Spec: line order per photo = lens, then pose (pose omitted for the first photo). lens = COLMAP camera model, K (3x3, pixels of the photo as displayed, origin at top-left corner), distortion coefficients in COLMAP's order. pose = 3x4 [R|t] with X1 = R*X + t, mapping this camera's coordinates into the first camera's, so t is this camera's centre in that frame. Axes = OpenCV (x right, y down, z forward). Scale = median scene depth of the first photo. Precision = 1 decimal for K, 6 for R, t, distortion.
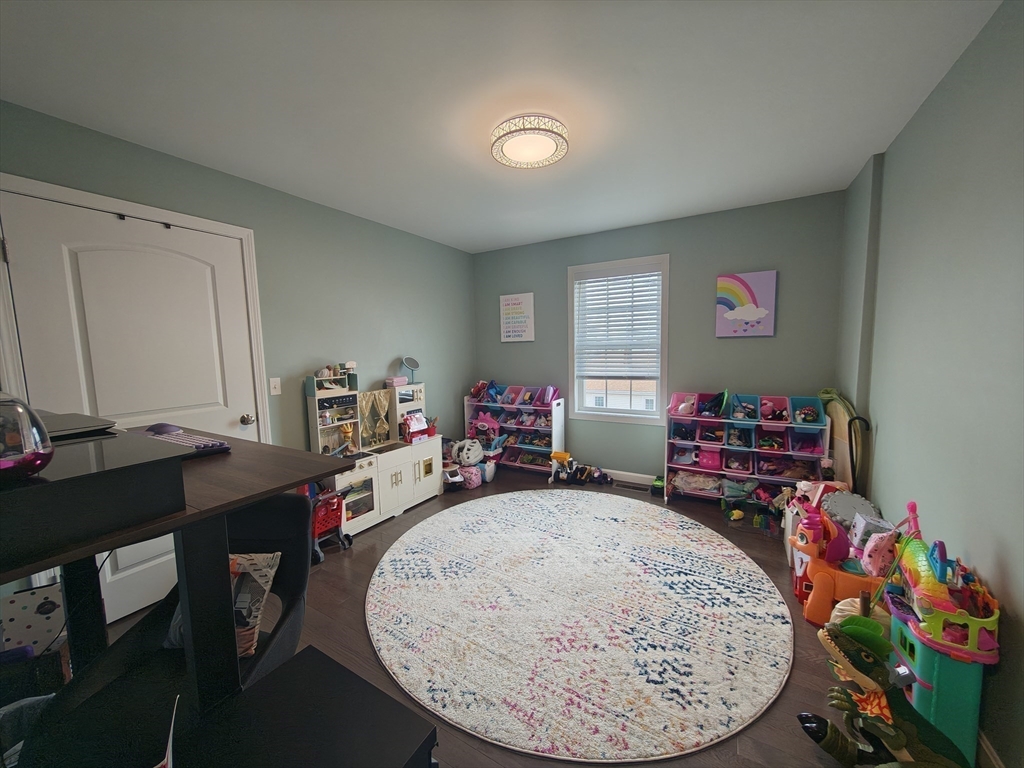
lens RADIAL K [[381.4, 0, 509.5], [0, 381.4, 380.9], [0, 0, 1]] dist [-0.001943, -0.000243]
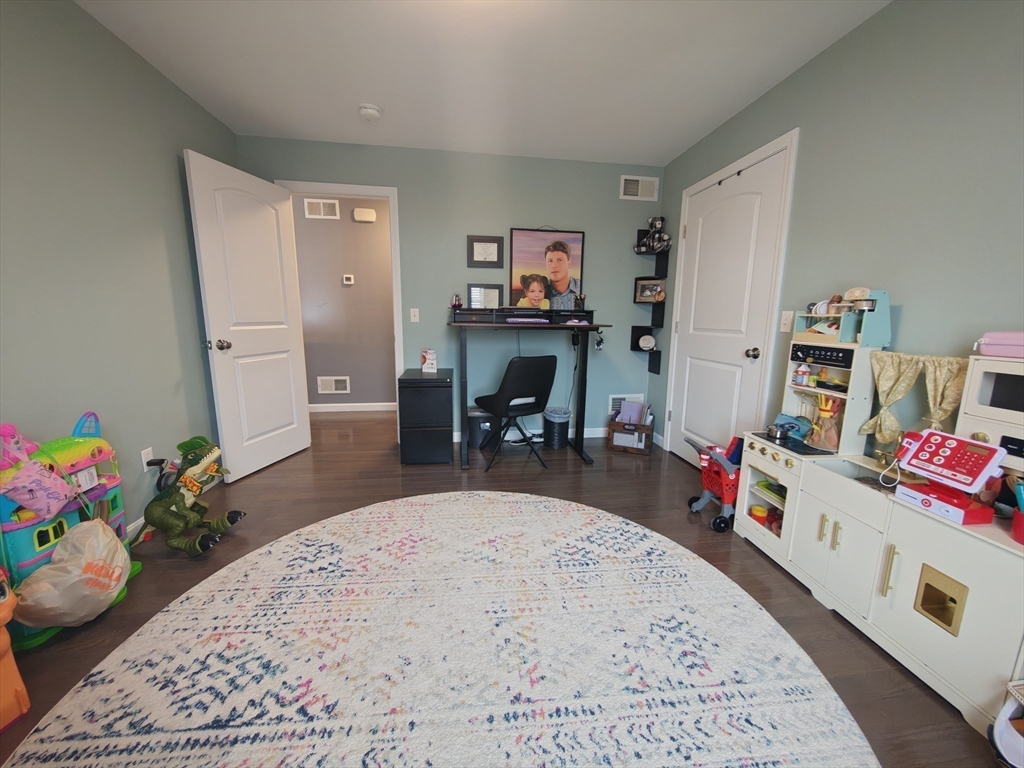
lens RADIAL K [[381.4, 0, 509.5], [0, 381.4, 380.9], [0, 0, 1]] dist [-0.001943, -0.000243]
pose [[-0.783898, 0.114208, -0.610295, 0.376061], [-0.054574, 0.966459, 0.250956, -0.037380], [0.618486, 0.230031, -0.751372, 1.339832]]
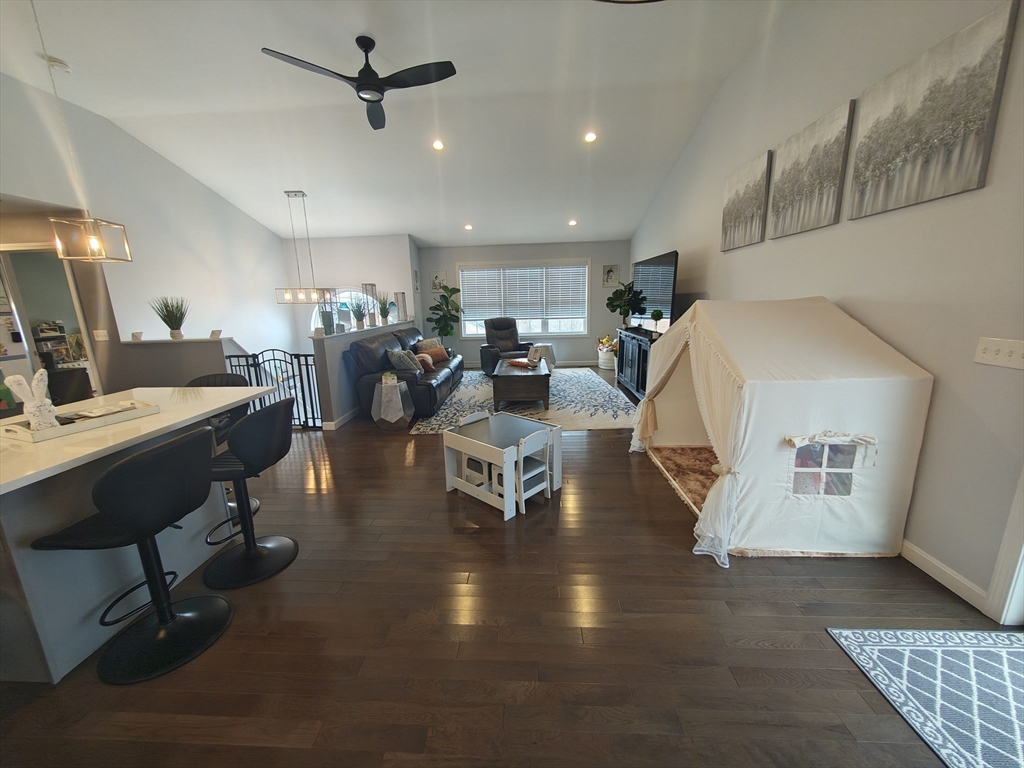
lens RADIAL K [[381.4, 0, 509.5], [0, 381.4, 380.9], [0, 0, 1]] dist [-0.001943, -0.000243]
pose [[0.885435, -0.097159, 0.454493, 1.022268], [0.049480, 0.992053, 0.115679, 0.204887], [-0.462121, -0.079938, 0.883207, -2.589074]]
